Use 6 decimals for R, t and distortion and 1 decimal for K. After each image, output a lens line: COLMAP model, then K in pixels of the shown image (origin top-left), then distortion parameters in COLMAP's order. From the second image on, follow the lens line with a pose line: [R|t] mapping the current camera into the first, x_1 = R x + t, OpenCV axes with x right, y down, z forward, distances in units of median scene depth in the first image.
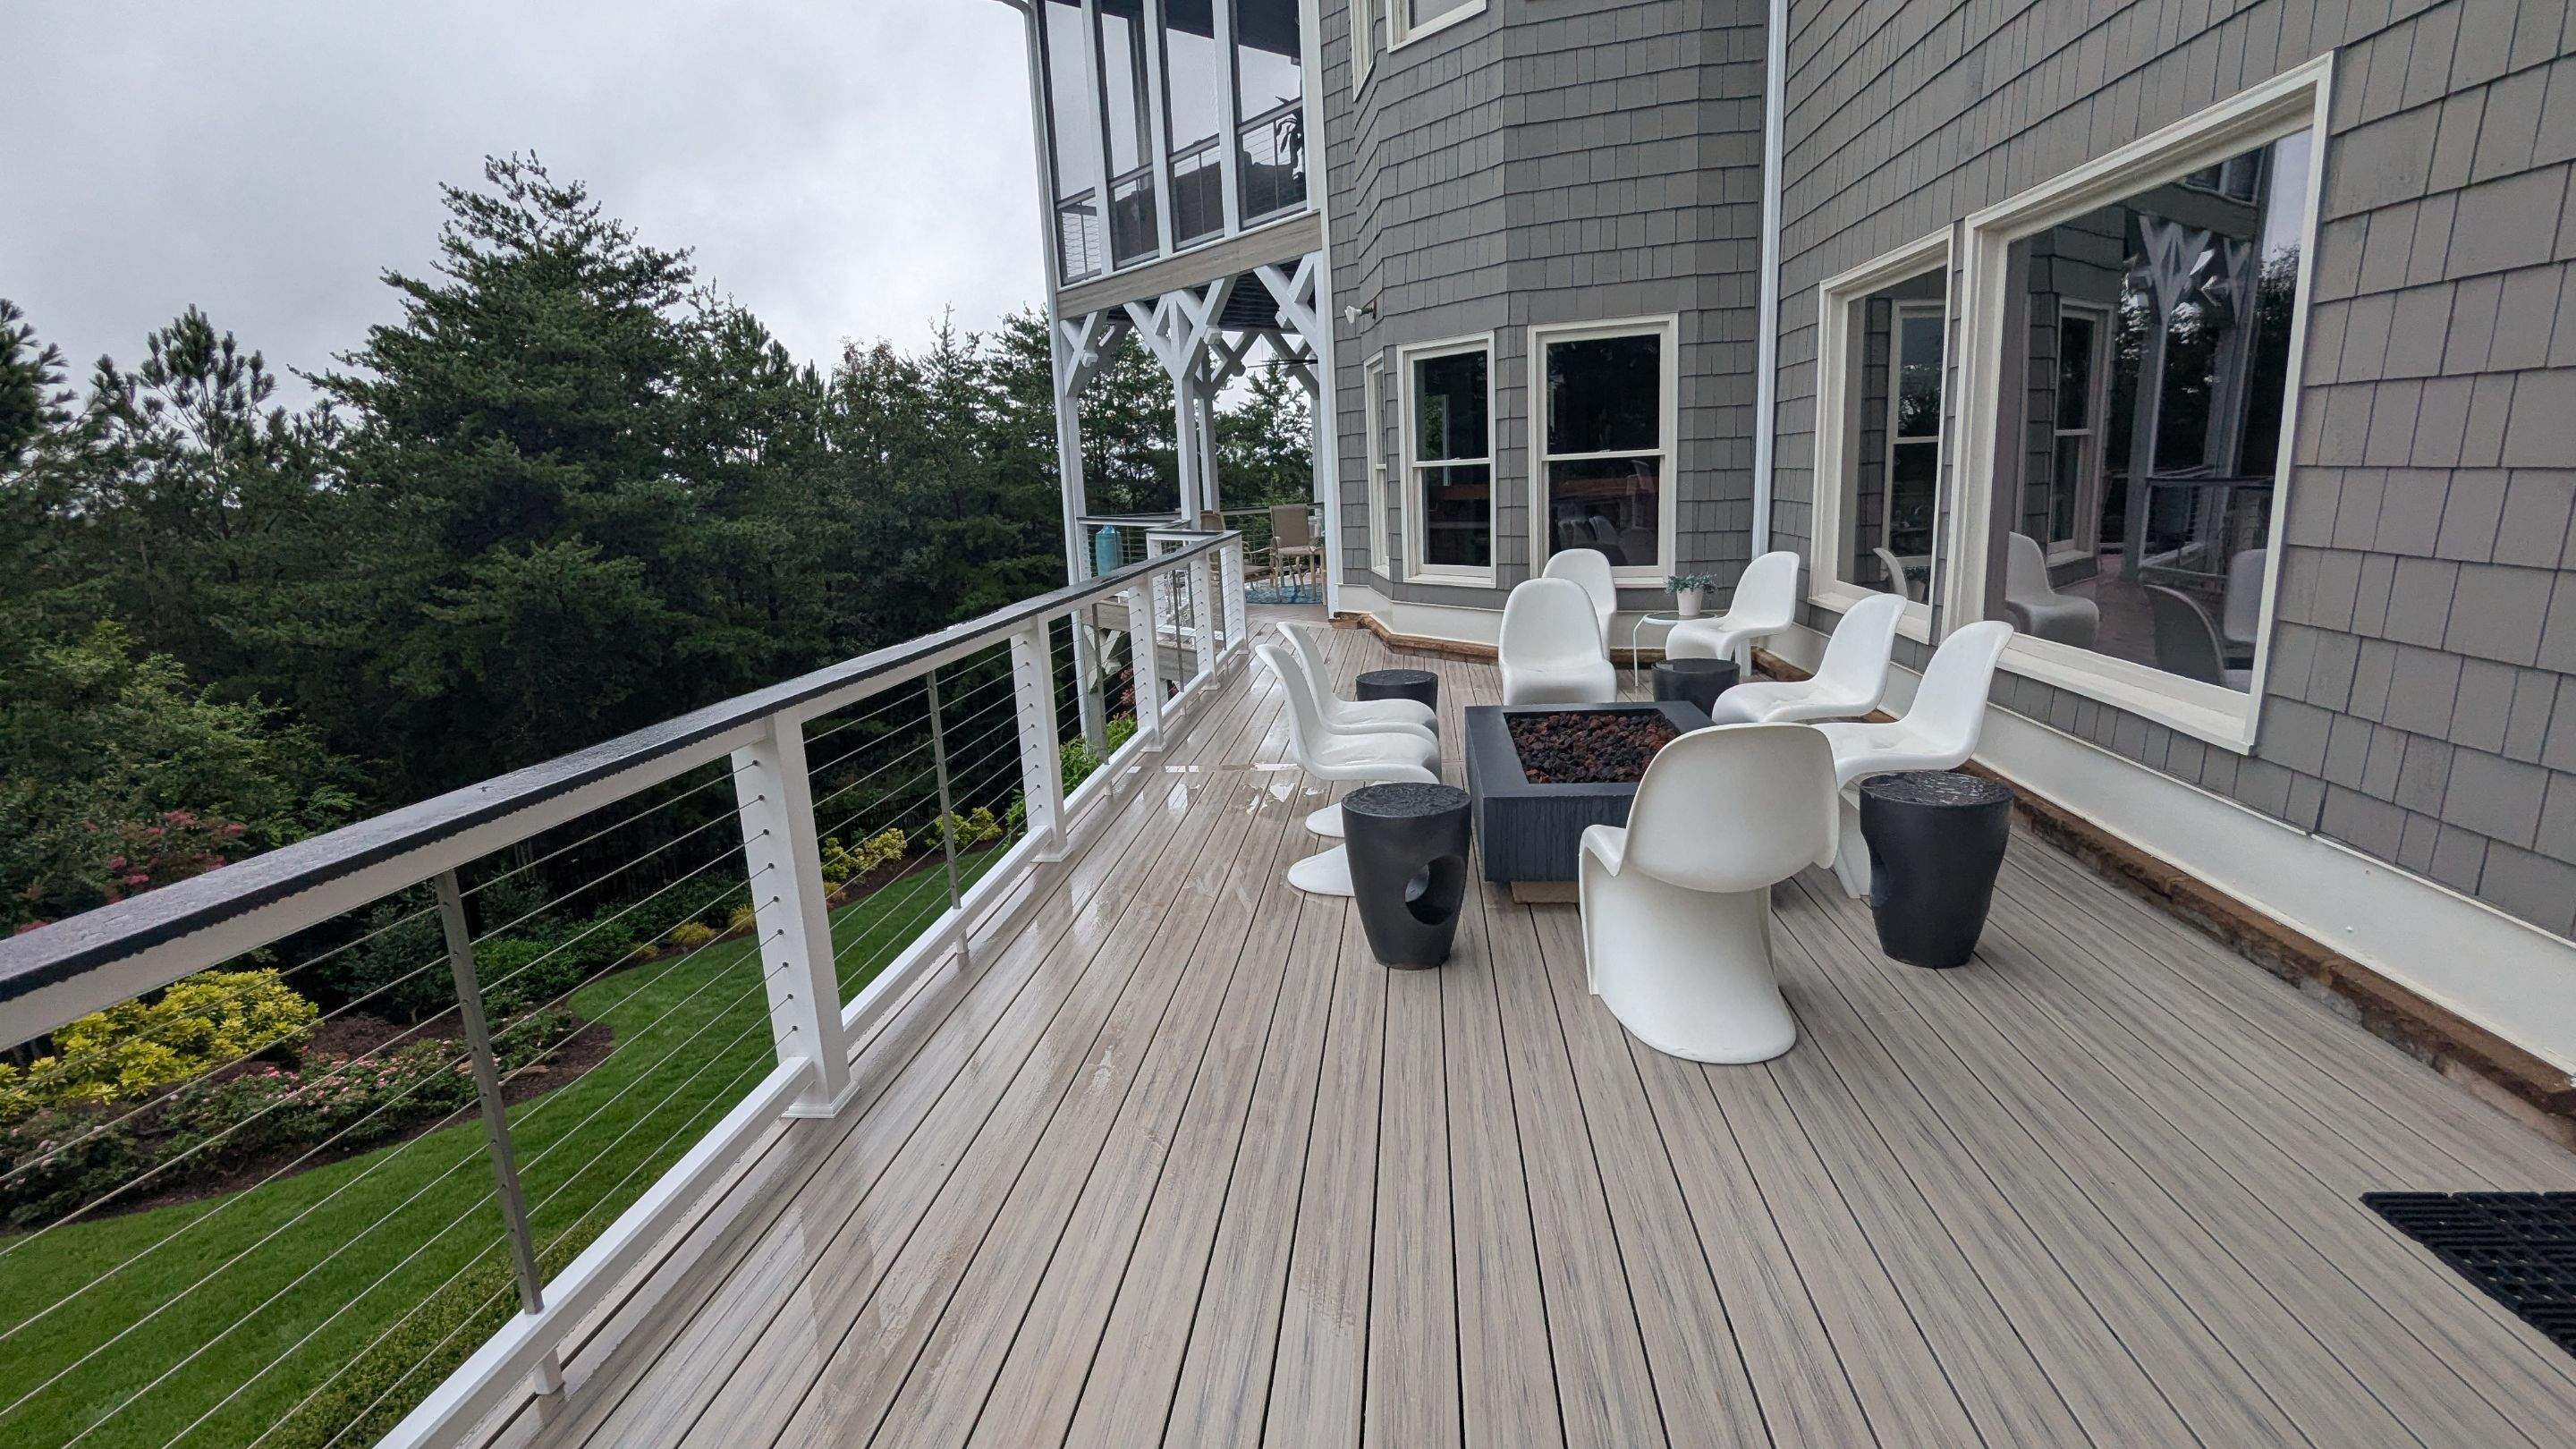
lens RADIAL K [[1209.0, 0, 1280.5], [0, 1209.0, 725.0], [0, 0, 1]] dist [-0.006877, 0.000548]
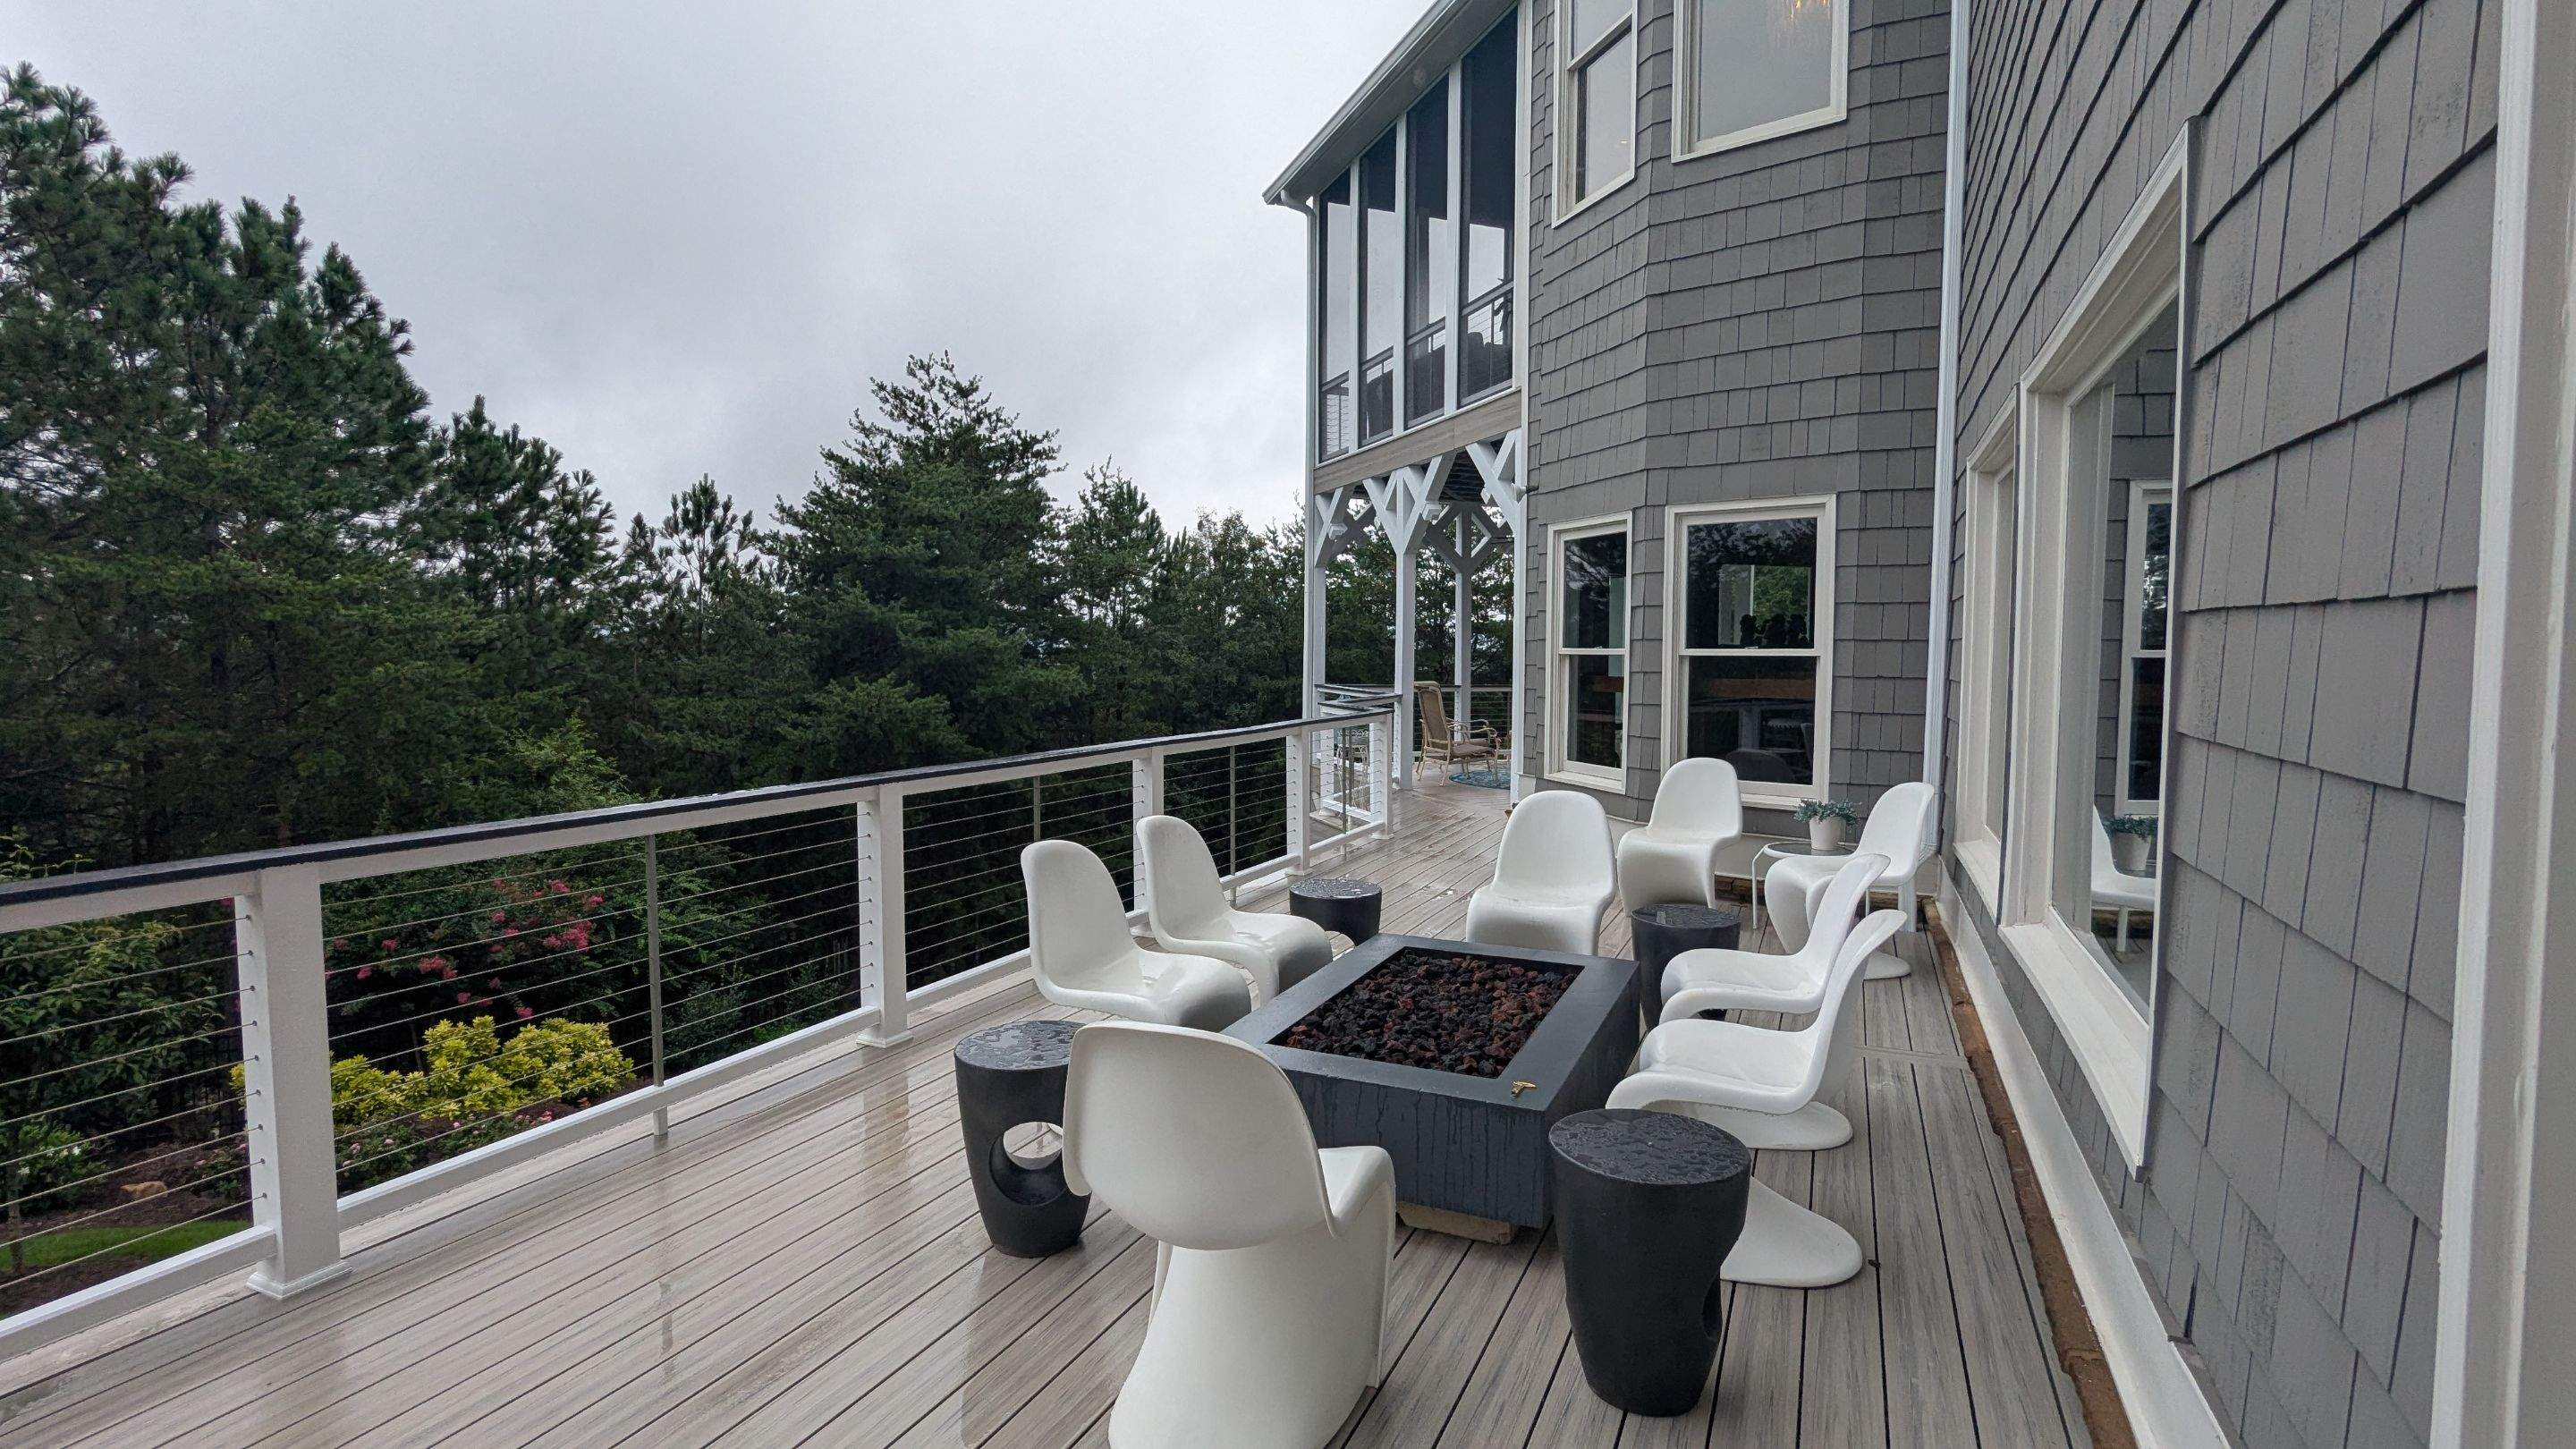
lens RADIAL K [[1209.0, 0, 1280.5], [0, 1209.0, 725.0], [0, 0, 1]] dist [-0.006877, 0.000548]
pose [[0.947122, 0.070201, -0.313100, 0.131601], [-0.111846, 0.986805, -0.117078, -0.020025], [0.300750, 0.145906, 0.942476, 0.055968]]
